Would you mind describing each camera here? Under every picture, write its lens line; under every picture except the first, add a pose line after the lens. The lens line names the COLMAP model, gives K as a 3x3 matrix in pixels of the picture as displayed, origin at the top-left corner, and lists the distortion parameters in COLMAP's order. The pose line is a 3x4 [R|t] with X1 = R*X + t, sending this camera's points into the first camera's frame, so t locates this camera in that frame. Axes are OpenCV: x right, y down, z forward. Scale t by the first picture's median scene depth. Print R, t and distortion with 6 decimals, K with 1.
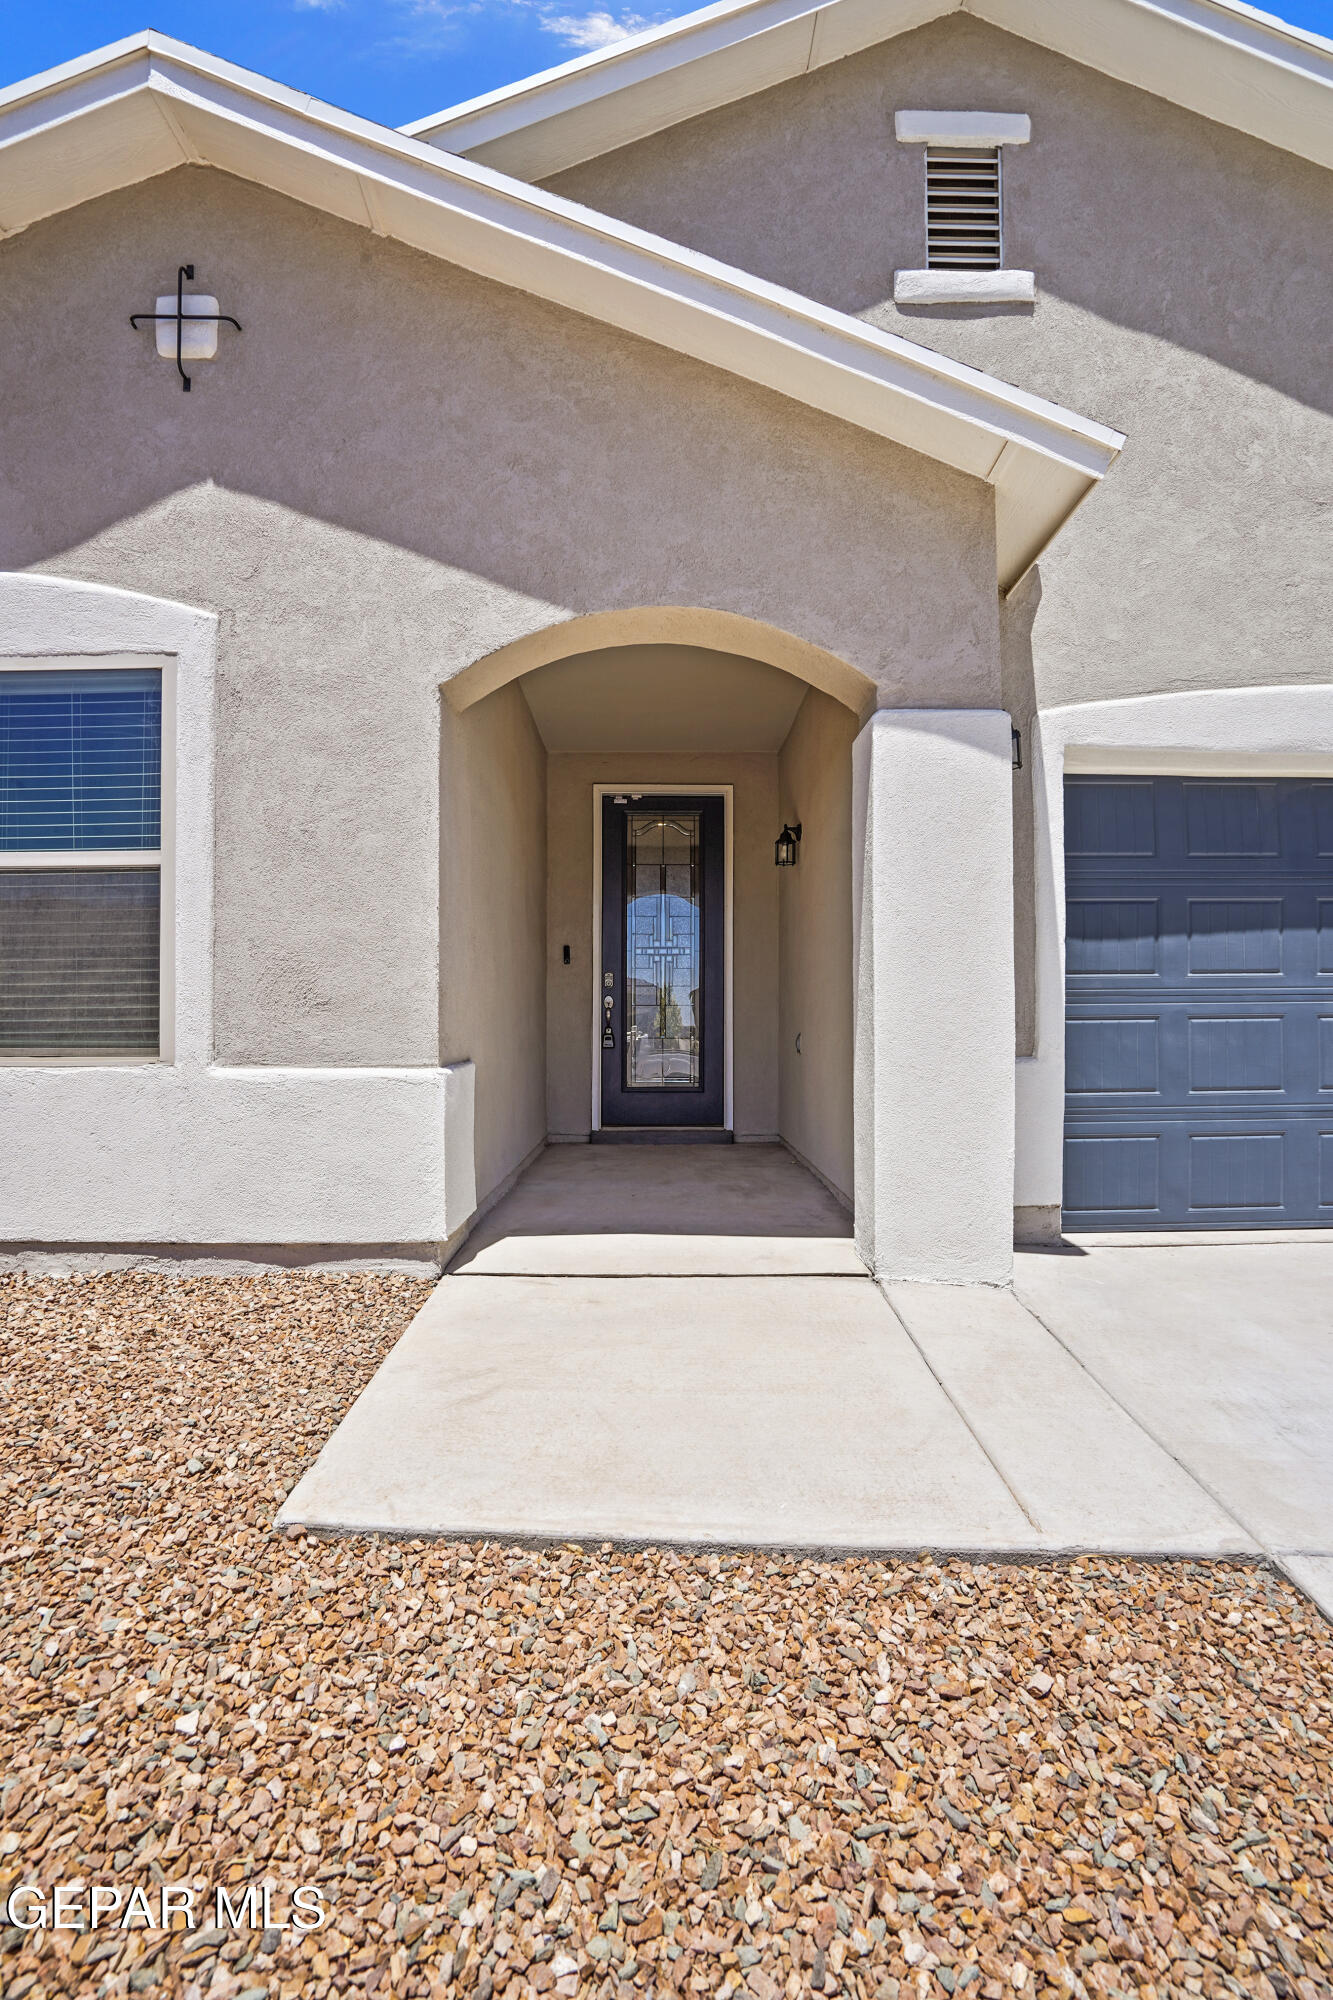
lens RADIAL K [[937.4, 0, 663.8], [0, 937.4, 1015.4], [0, 0, 1]] dist [-0.044630, 0.014181]
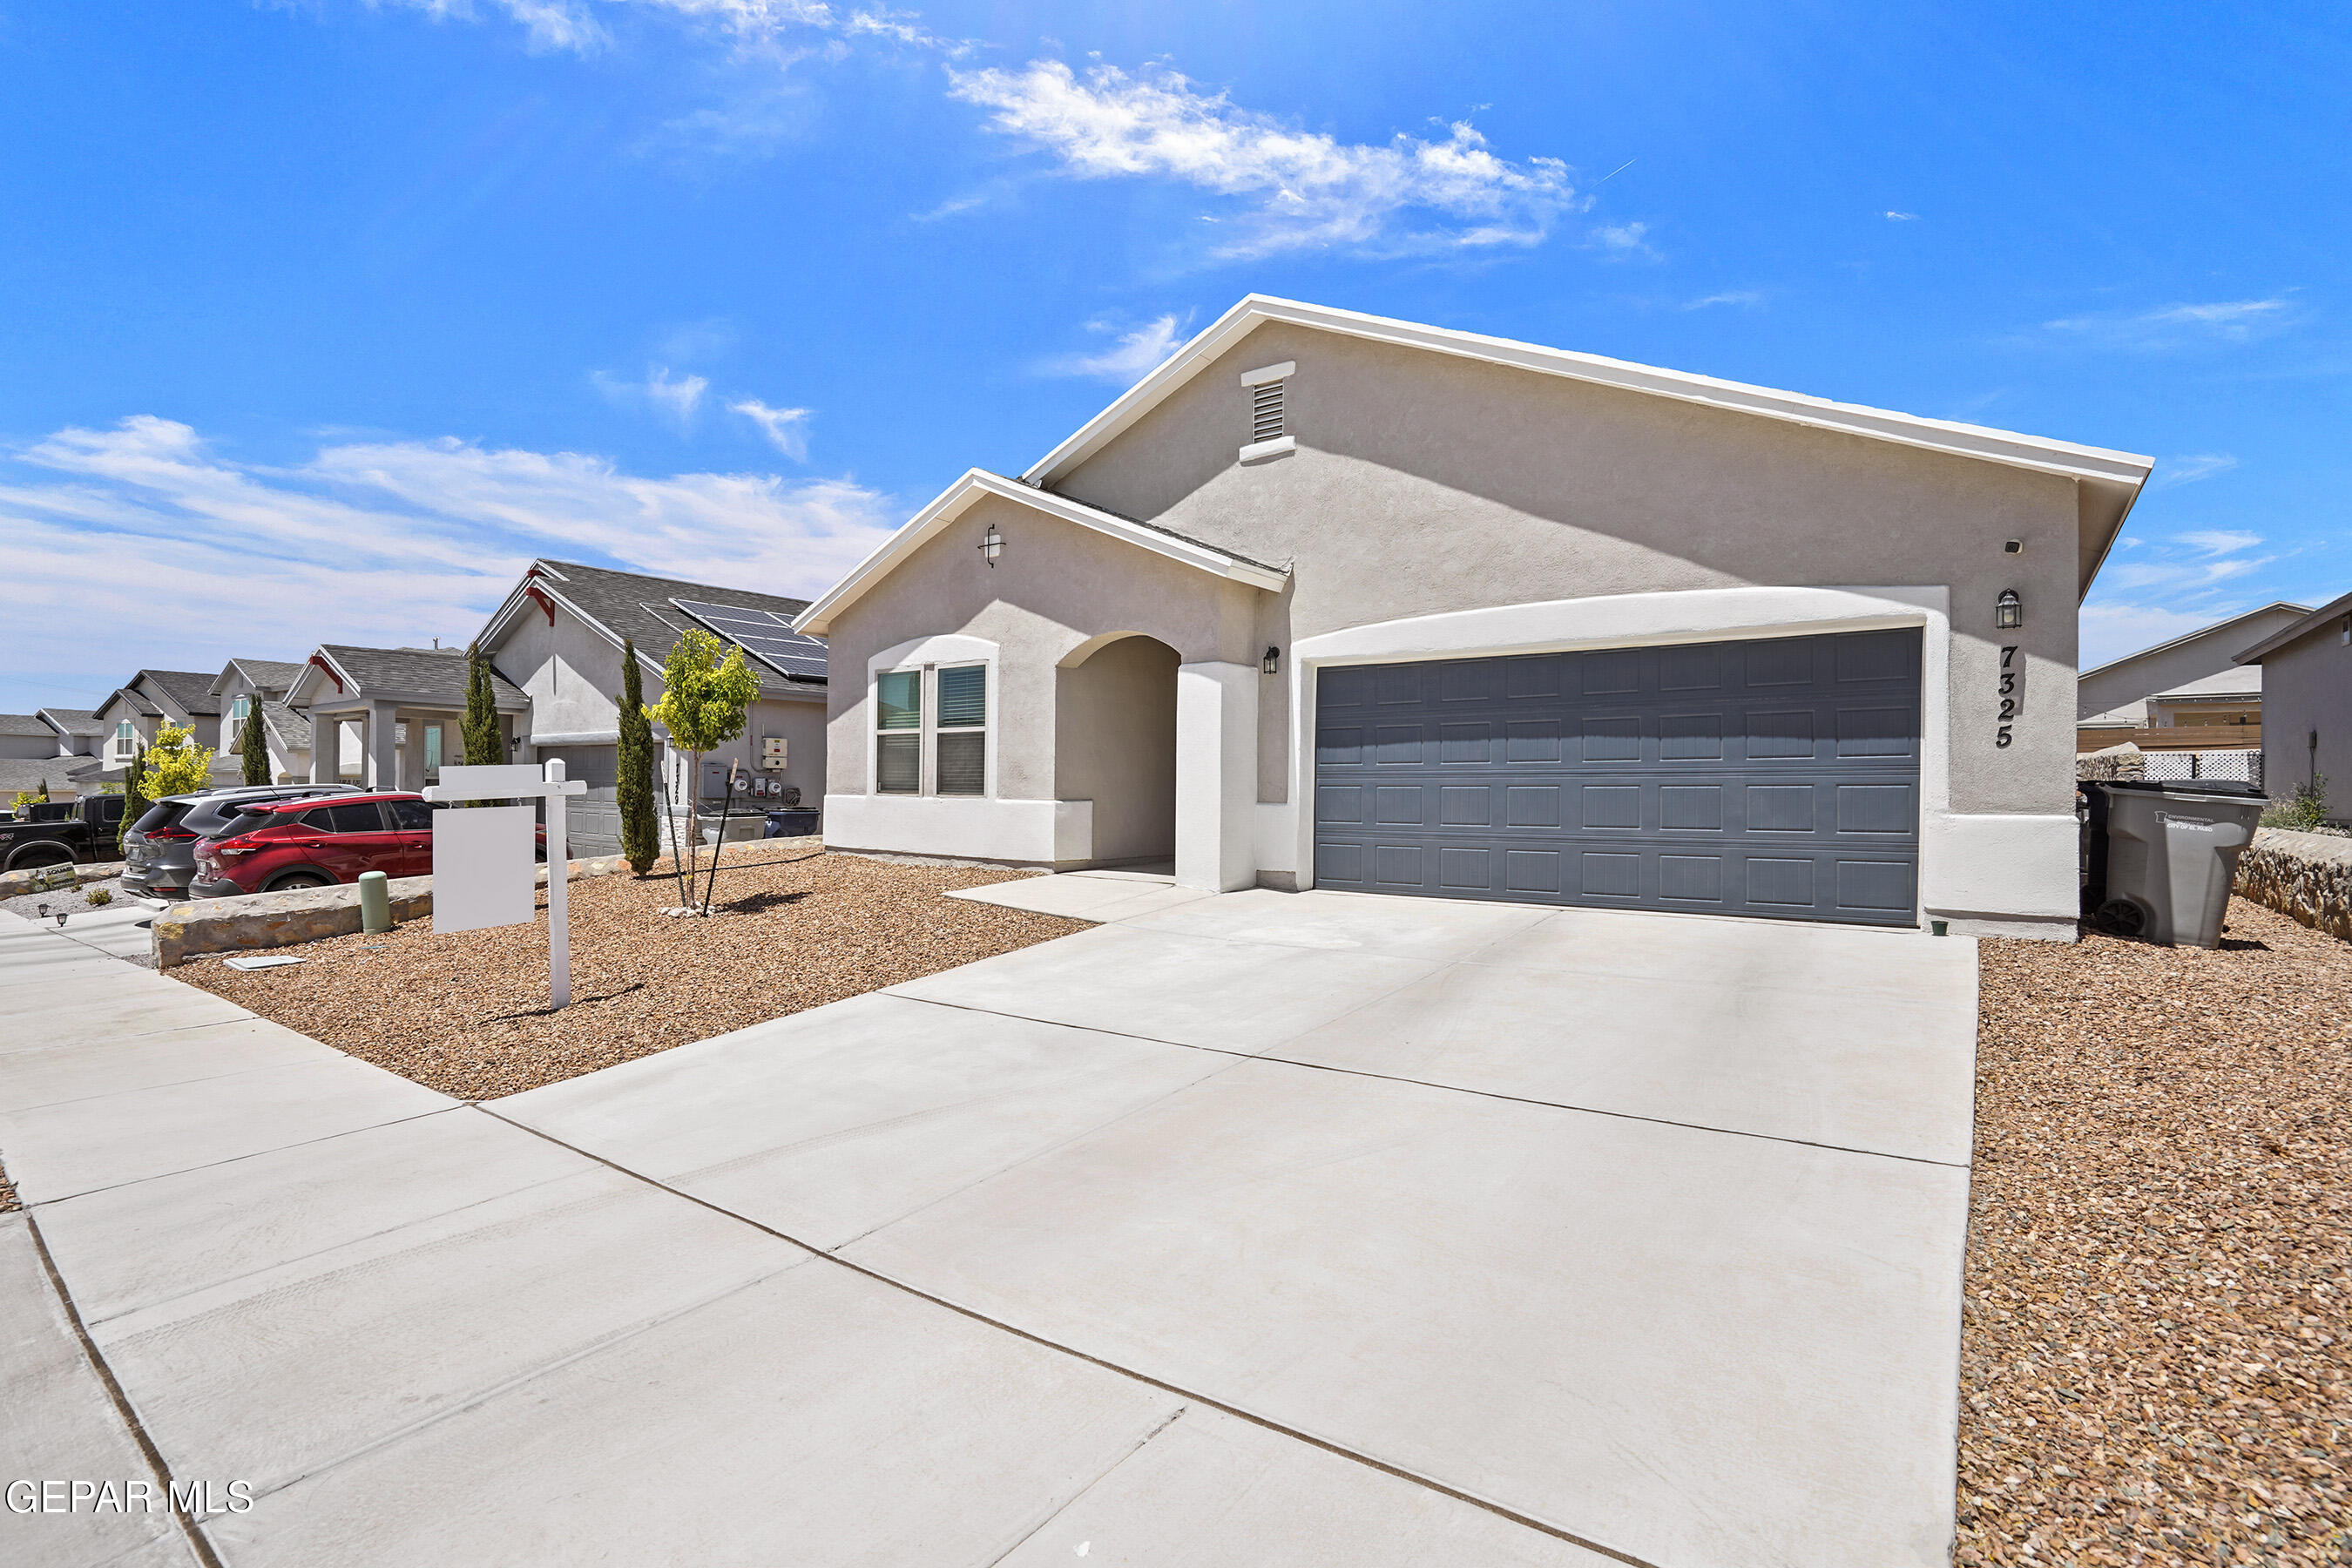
lens RADIAL K [[1102.7, 0, 1151.6], [0, 1102.7, 756.7], [0, 0, 1]] dist [-0.026246, 0.000346]
pose [[0.784297, -0.007848, -0.620336, 2.055709], [-0.006868, 0.999749, -0.021331, -0.007543], [0.620348, 0.020990, 0.784046, -1.433702]]
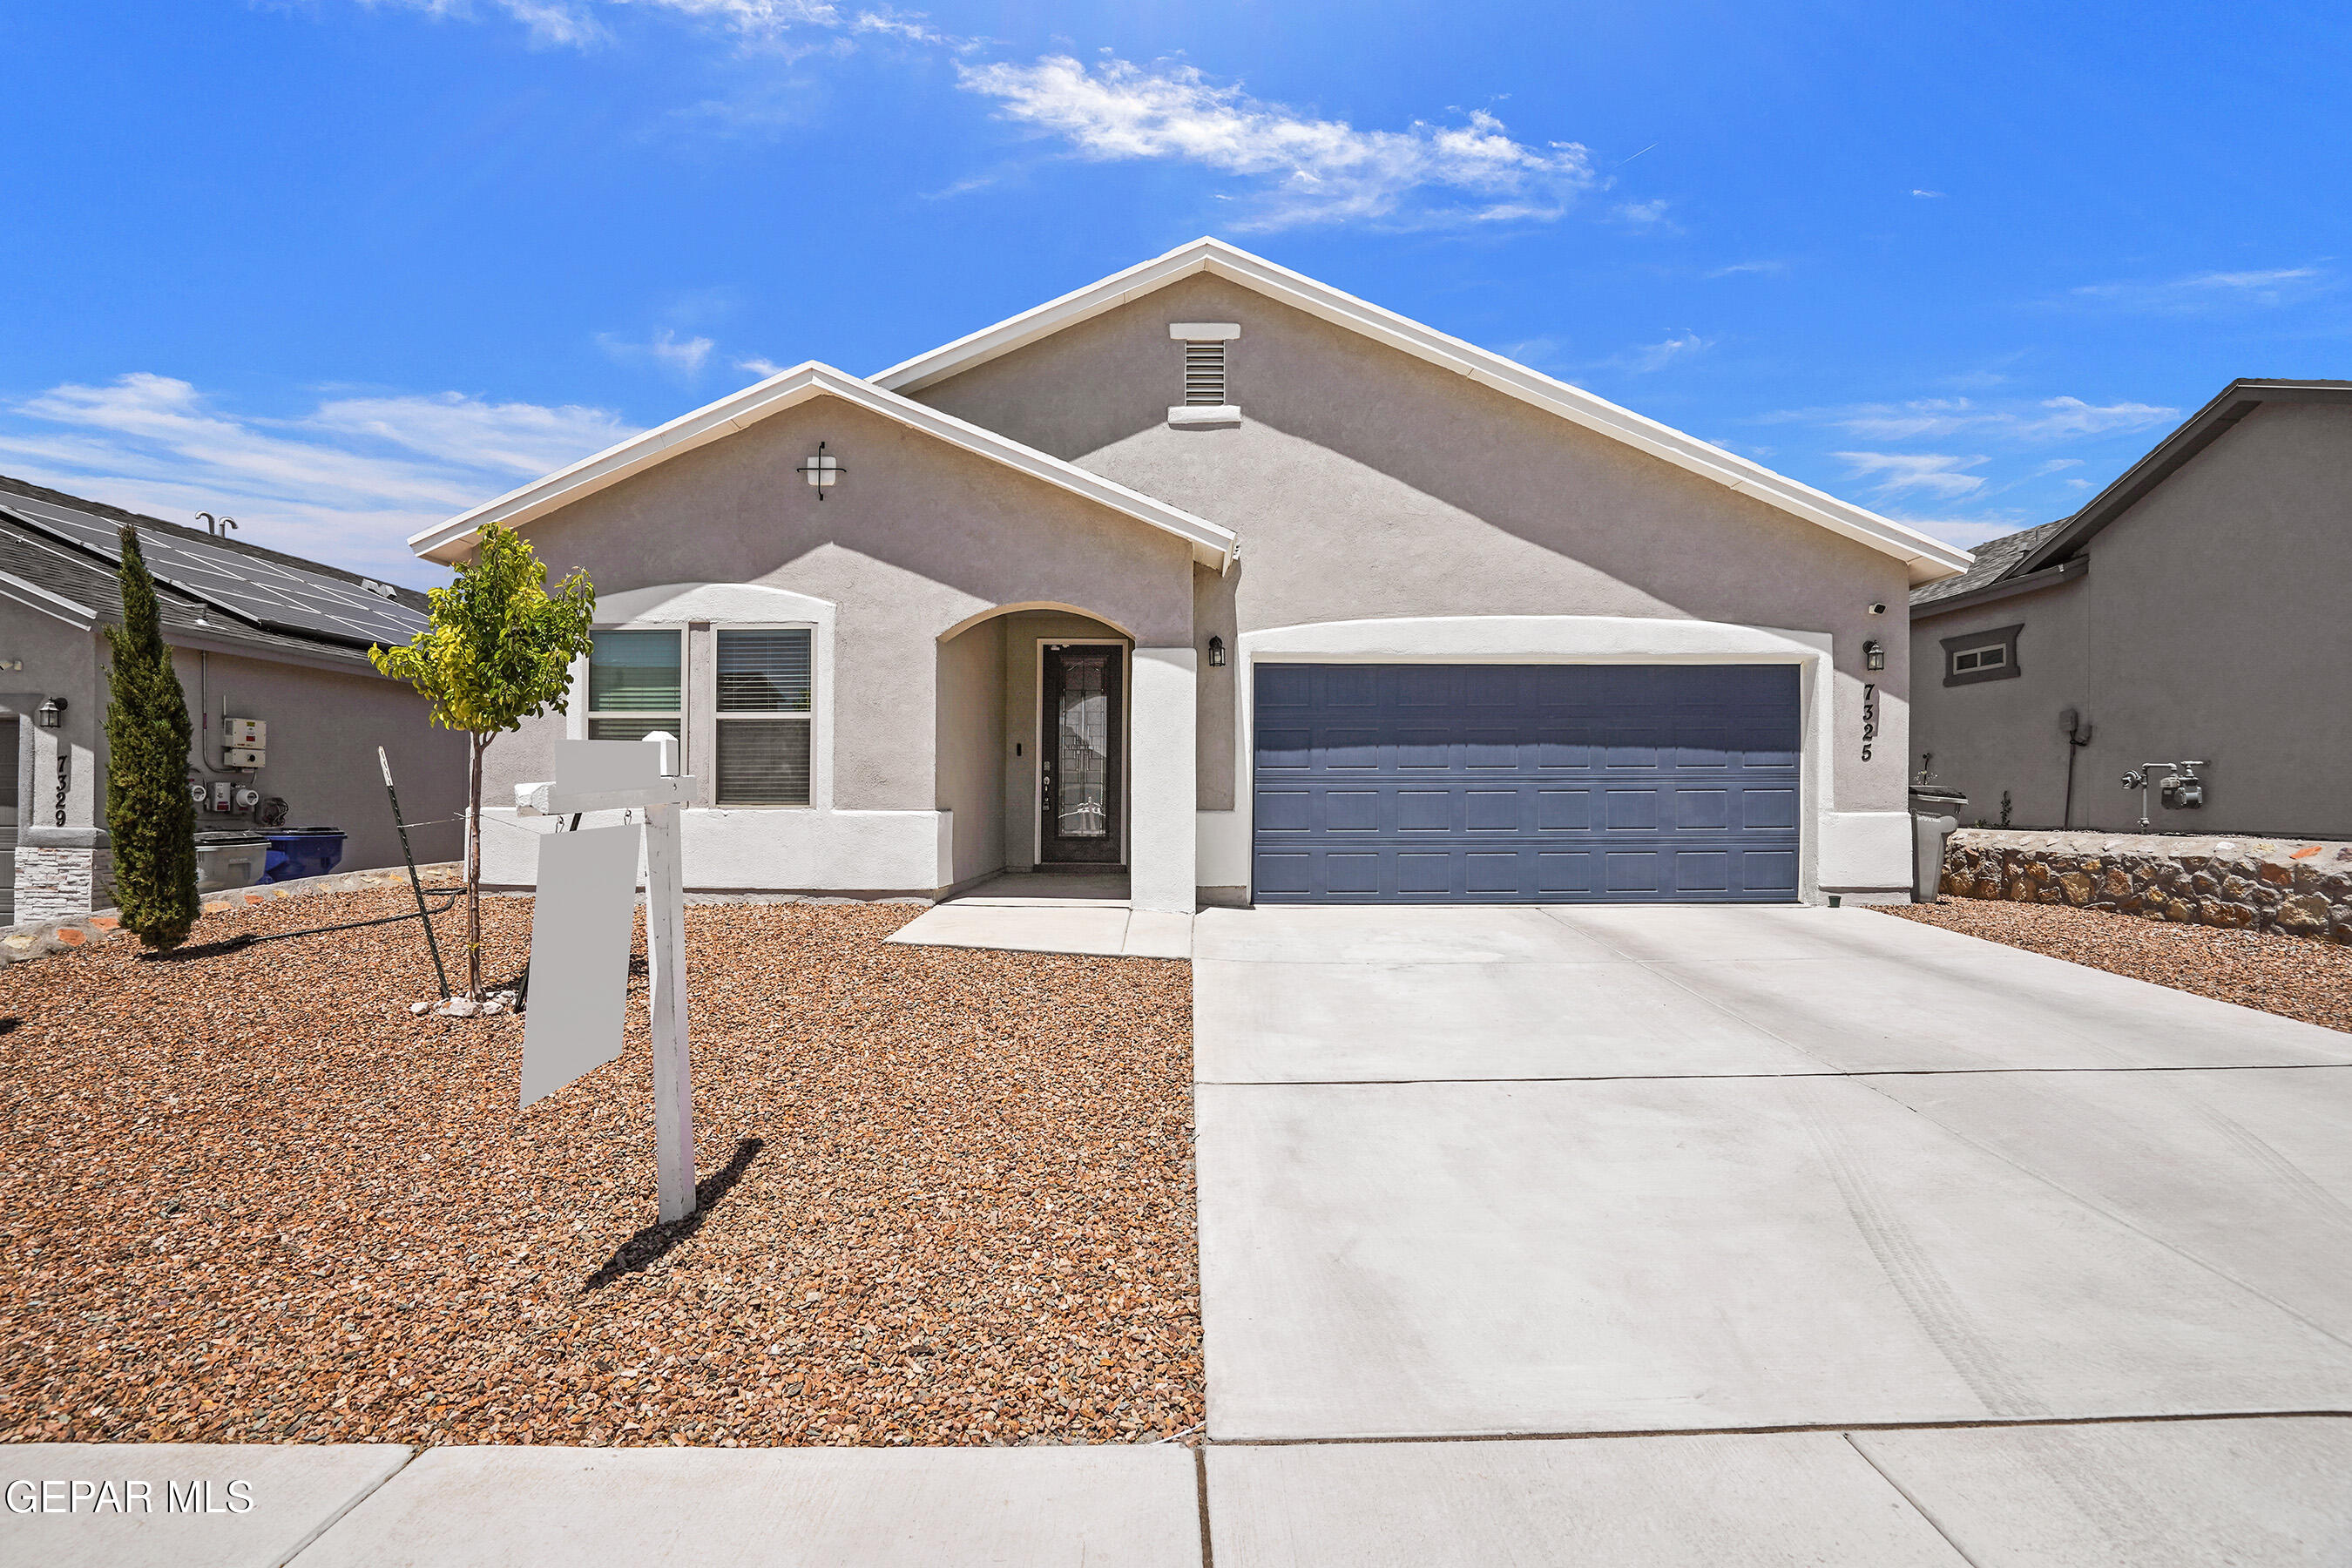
lens RADIAL K [[1102.4, 0, 1163.2], [0, 1102.4, 787.0], [0, 0, 1]] dist [-0.044630, 0.014181]
pose [[0.999411, 0.005777, -0.033820, 0.385042], [-0.006034, 0.999953, -0.007528, 0.015825], [0.033775, 0.007728, 0.999400, -1.575385]]
